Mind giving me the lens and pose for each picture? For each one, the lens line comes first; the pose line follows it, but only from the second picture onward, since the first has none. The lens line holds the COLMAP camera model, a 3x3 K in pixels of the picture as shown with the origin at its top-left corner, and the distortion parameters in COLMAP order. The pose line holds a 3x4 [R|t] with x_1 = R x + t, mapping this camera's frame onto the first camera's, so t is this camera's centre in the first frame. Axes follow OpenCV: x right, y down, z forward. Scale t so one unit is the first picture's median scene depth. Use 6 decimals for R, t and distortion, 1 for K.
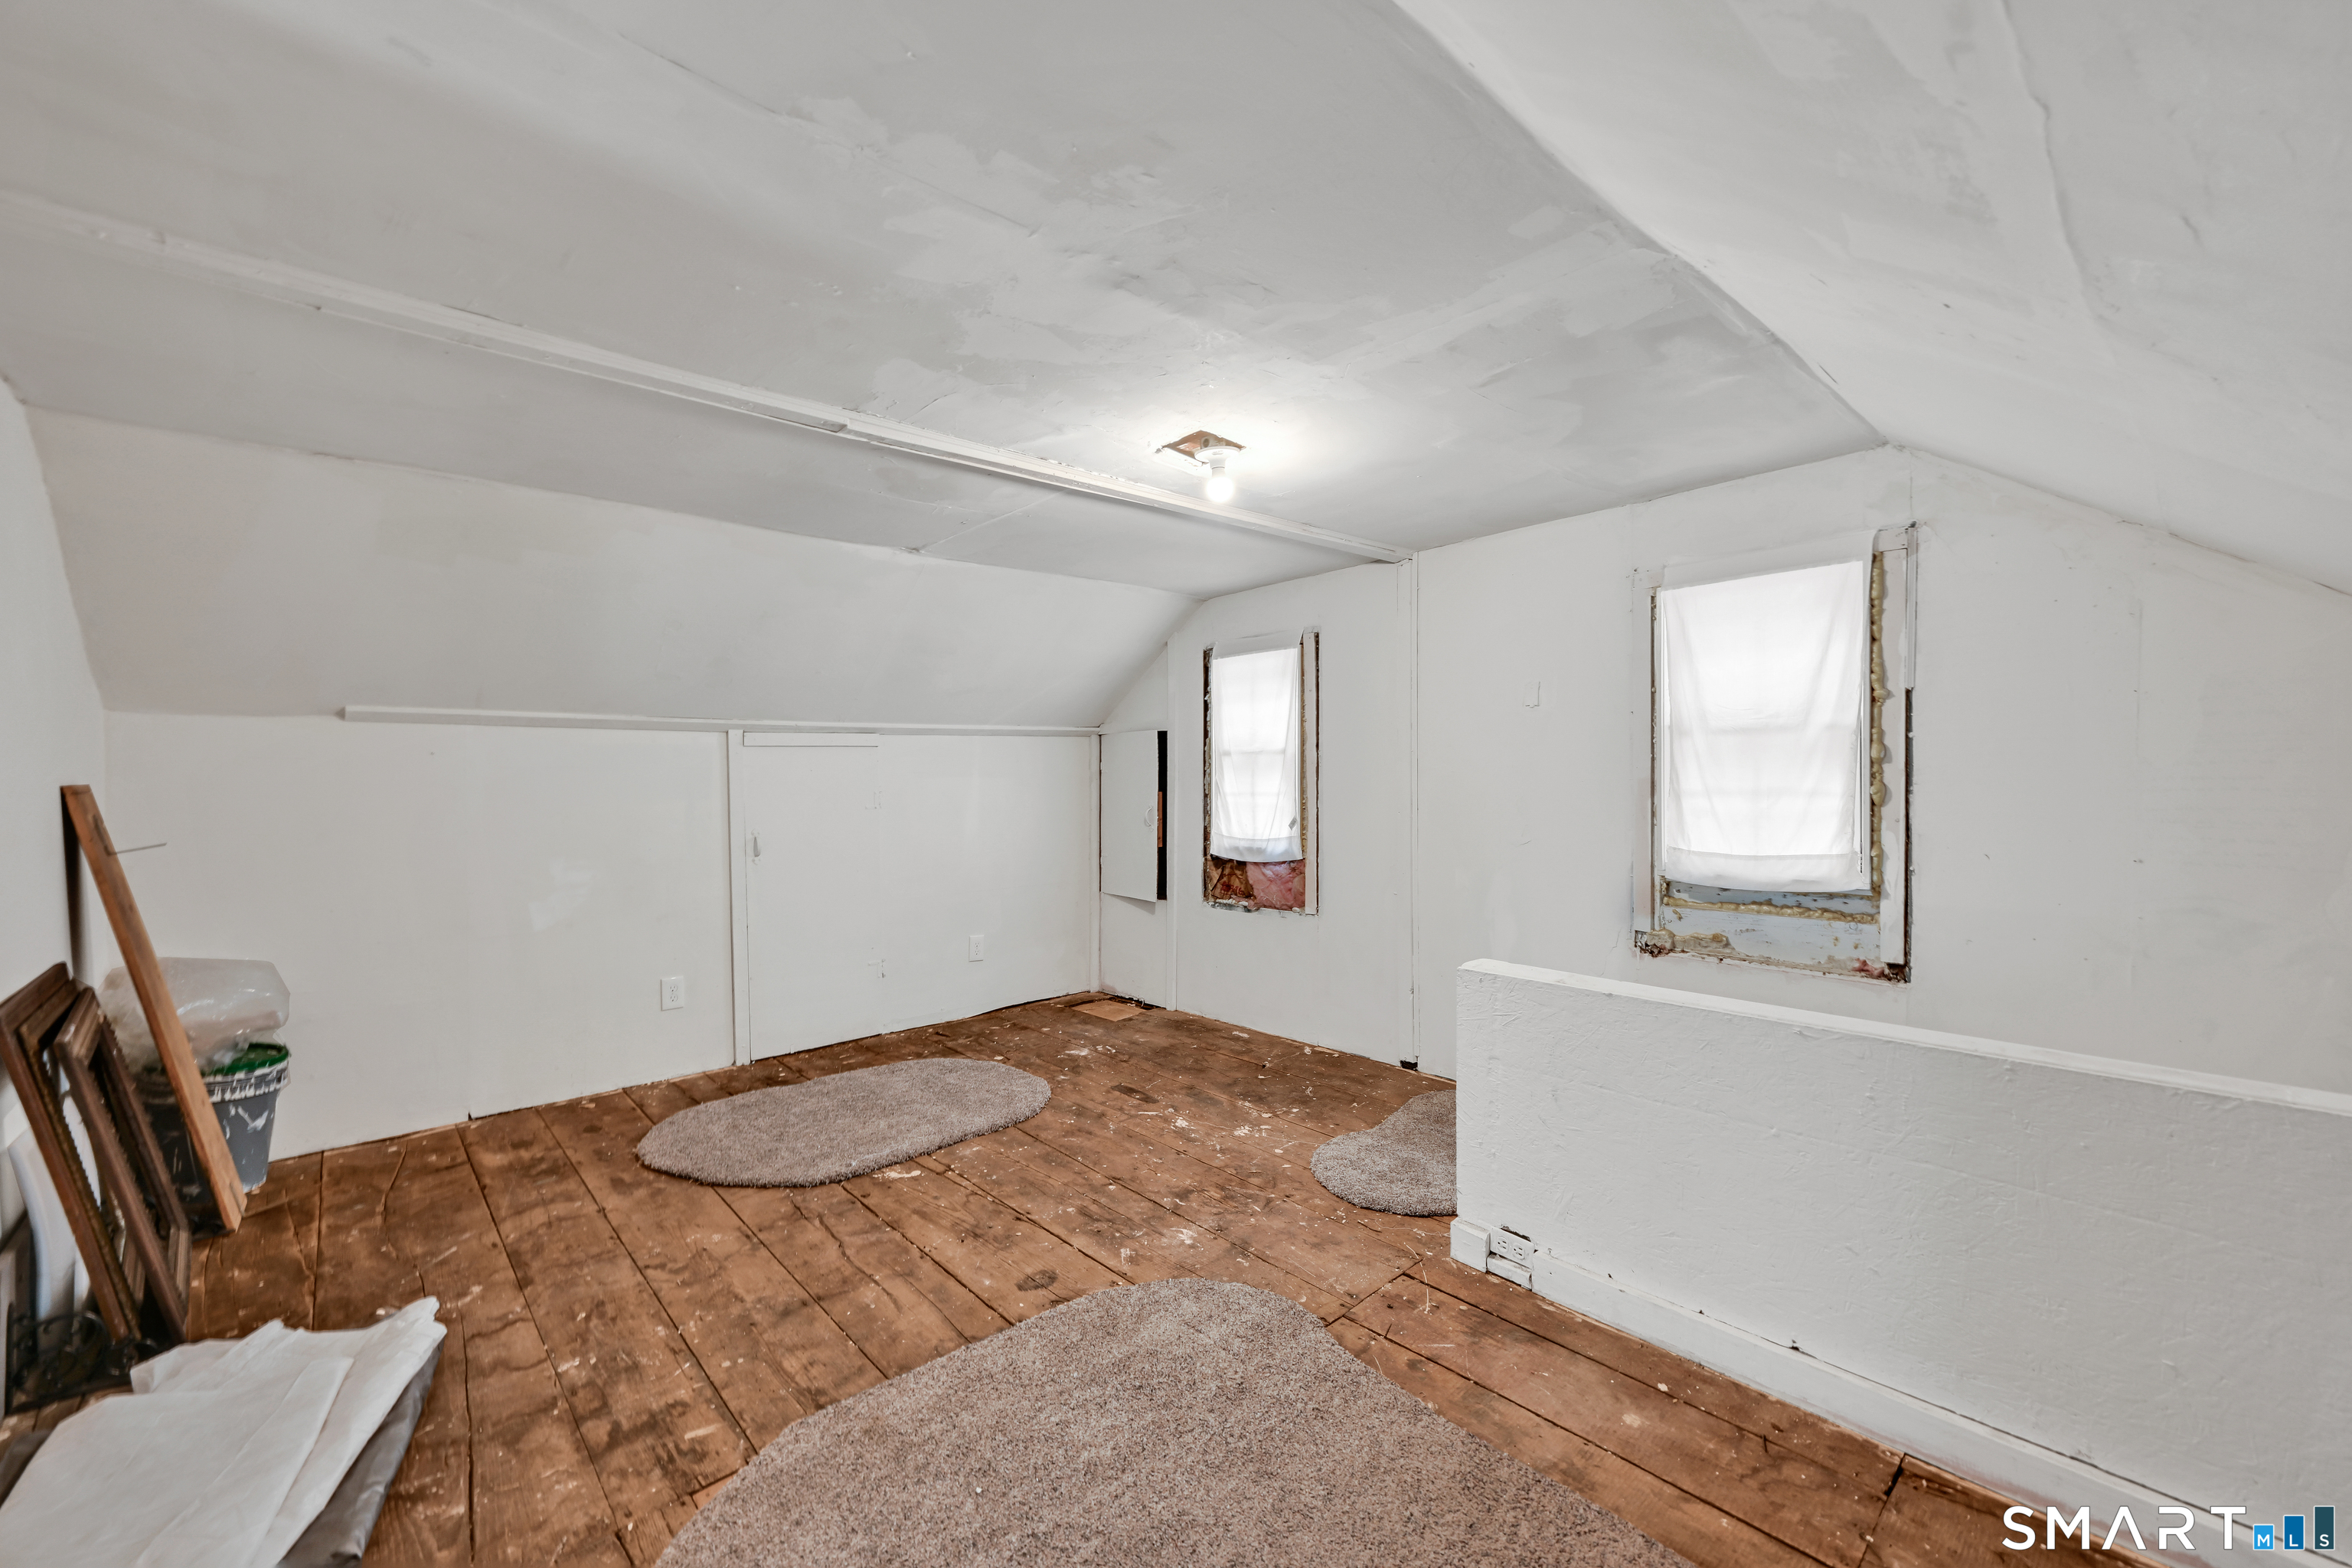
lens RADIAL K [[968.1, 0, 1165.5], [0, 968.1, 792.3], [0, 0, 1]] dist [-0.001527, -0.000091]
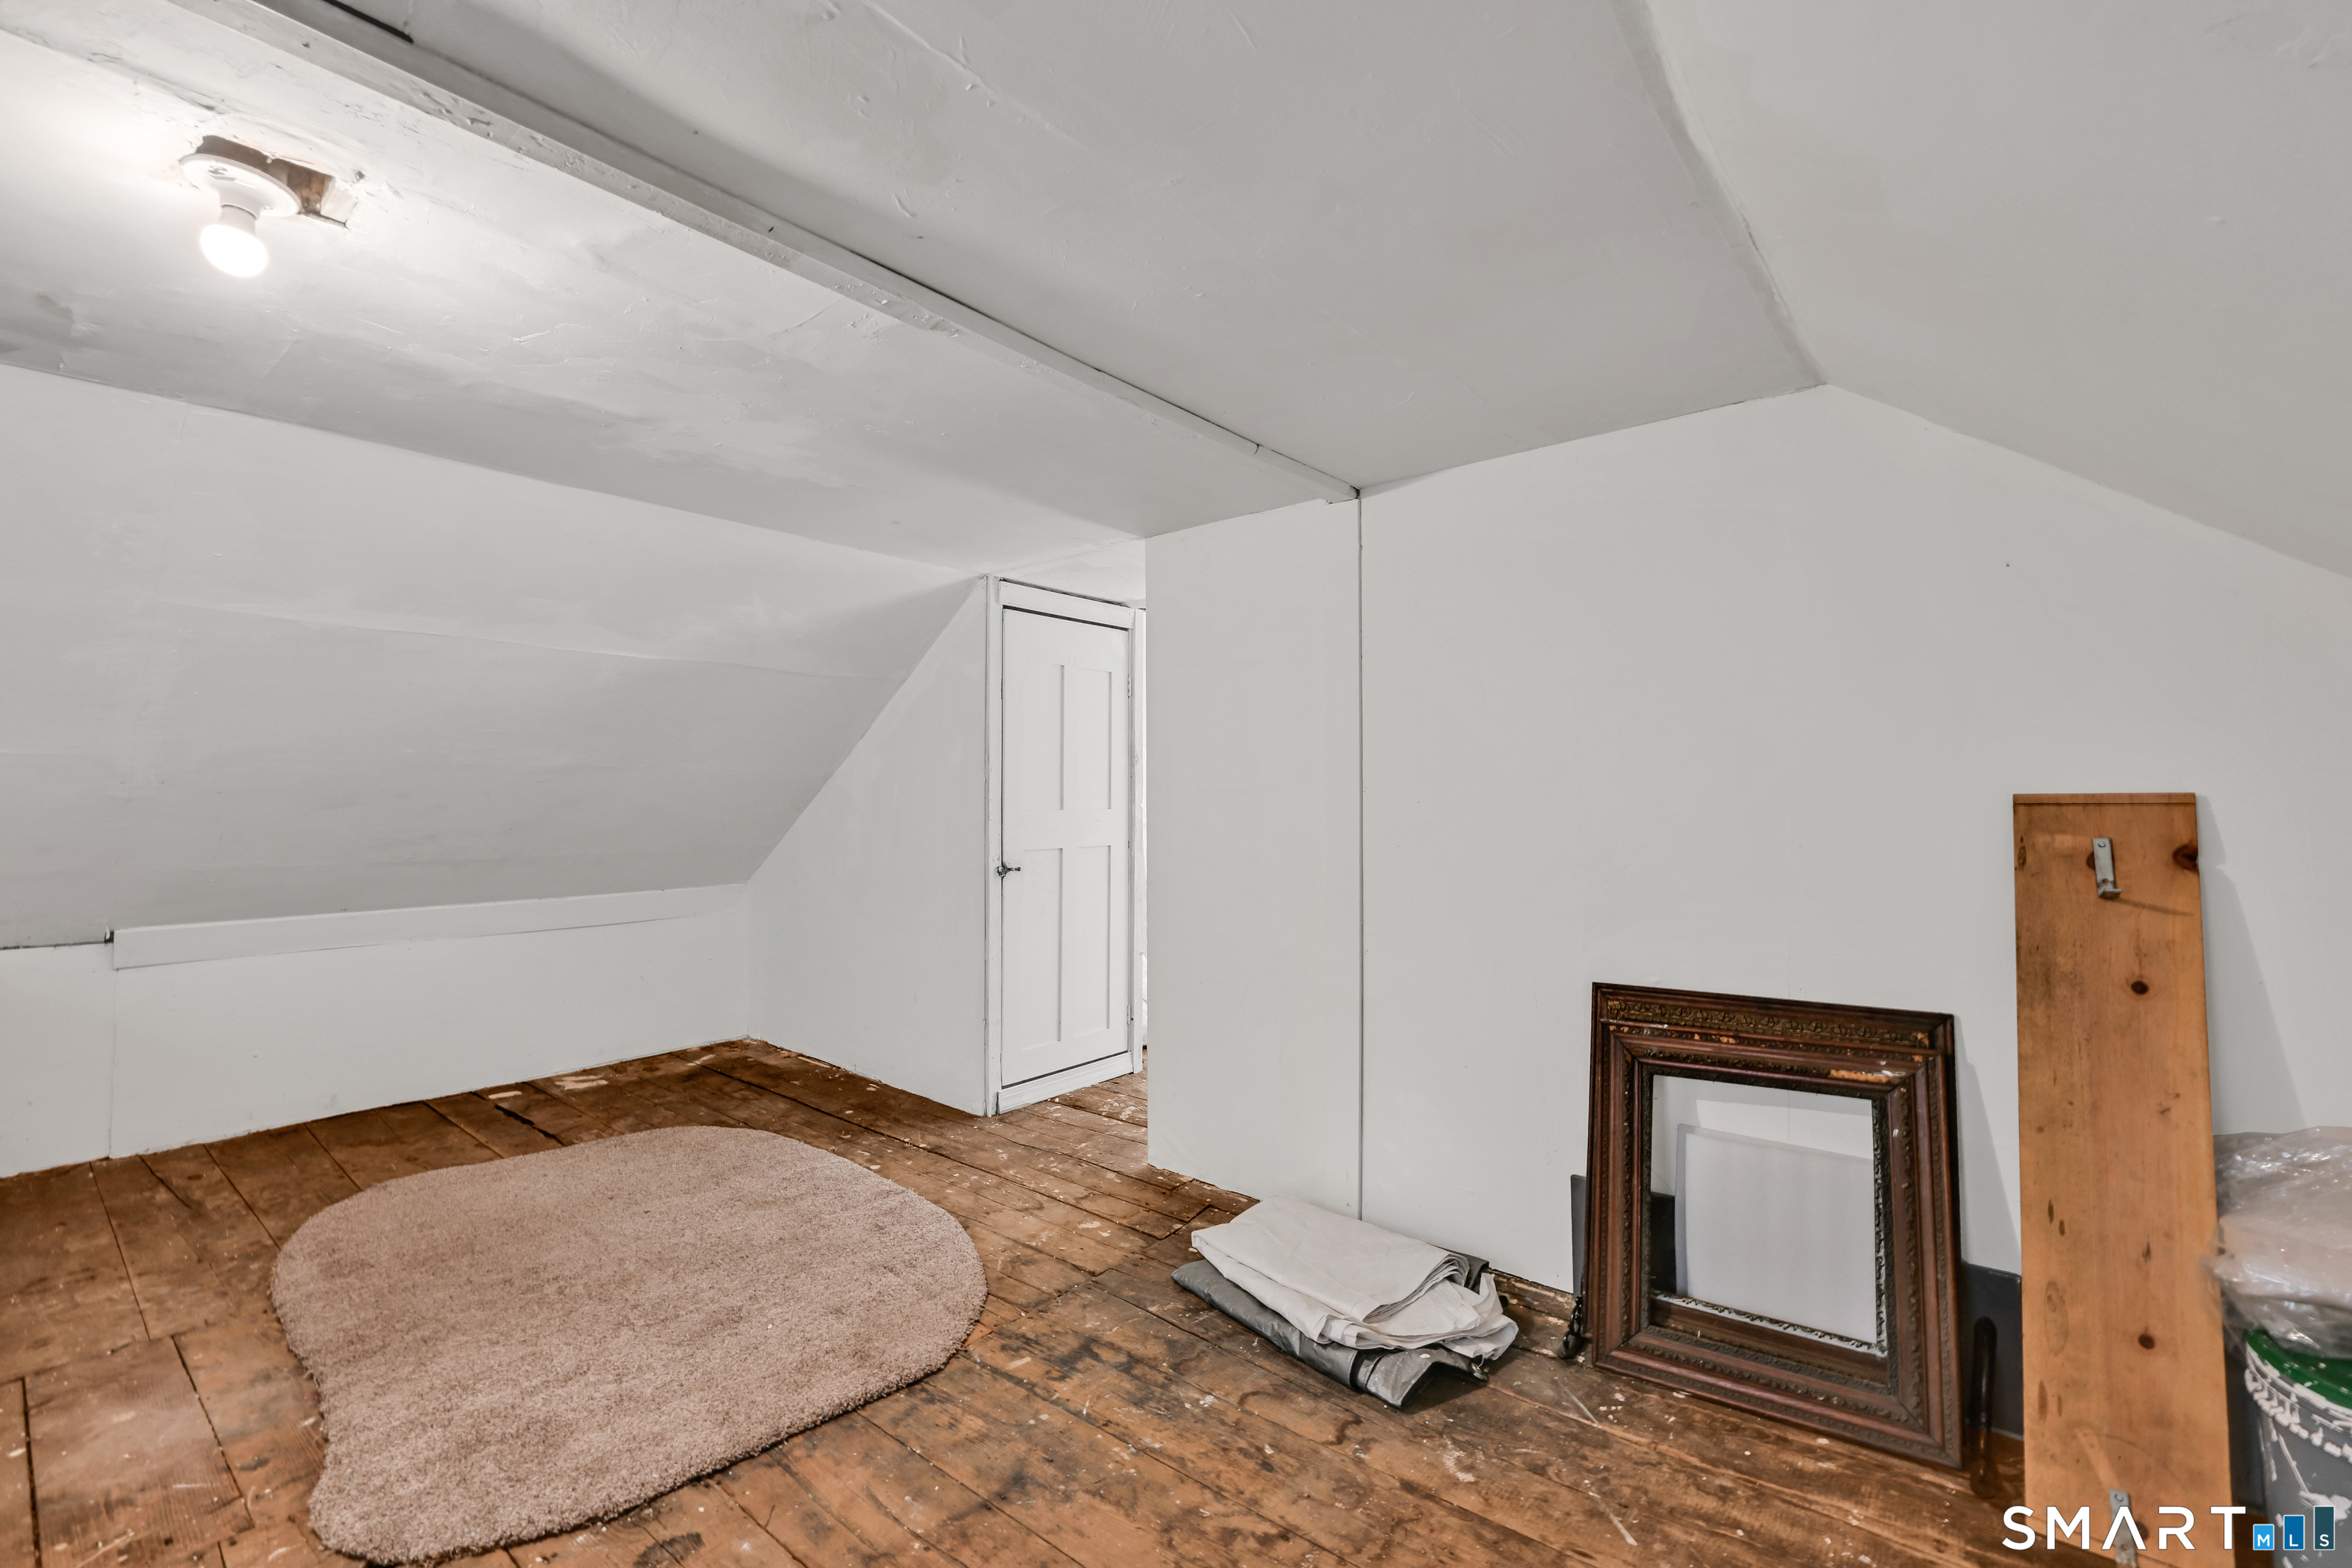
lens RADIAL K [[968.1, 0, 1165.5], [0, 968.1, 792.3], [0, 0, 1]] dist [-0.001527, -0.000091]
pose [[-0.985649, 0.013708, -0.168252, -0.414303], [0.011447, 0.999831, 0.014402, -0.036034], [0.168421, 0.012270, -0.985639, 1.926236]]
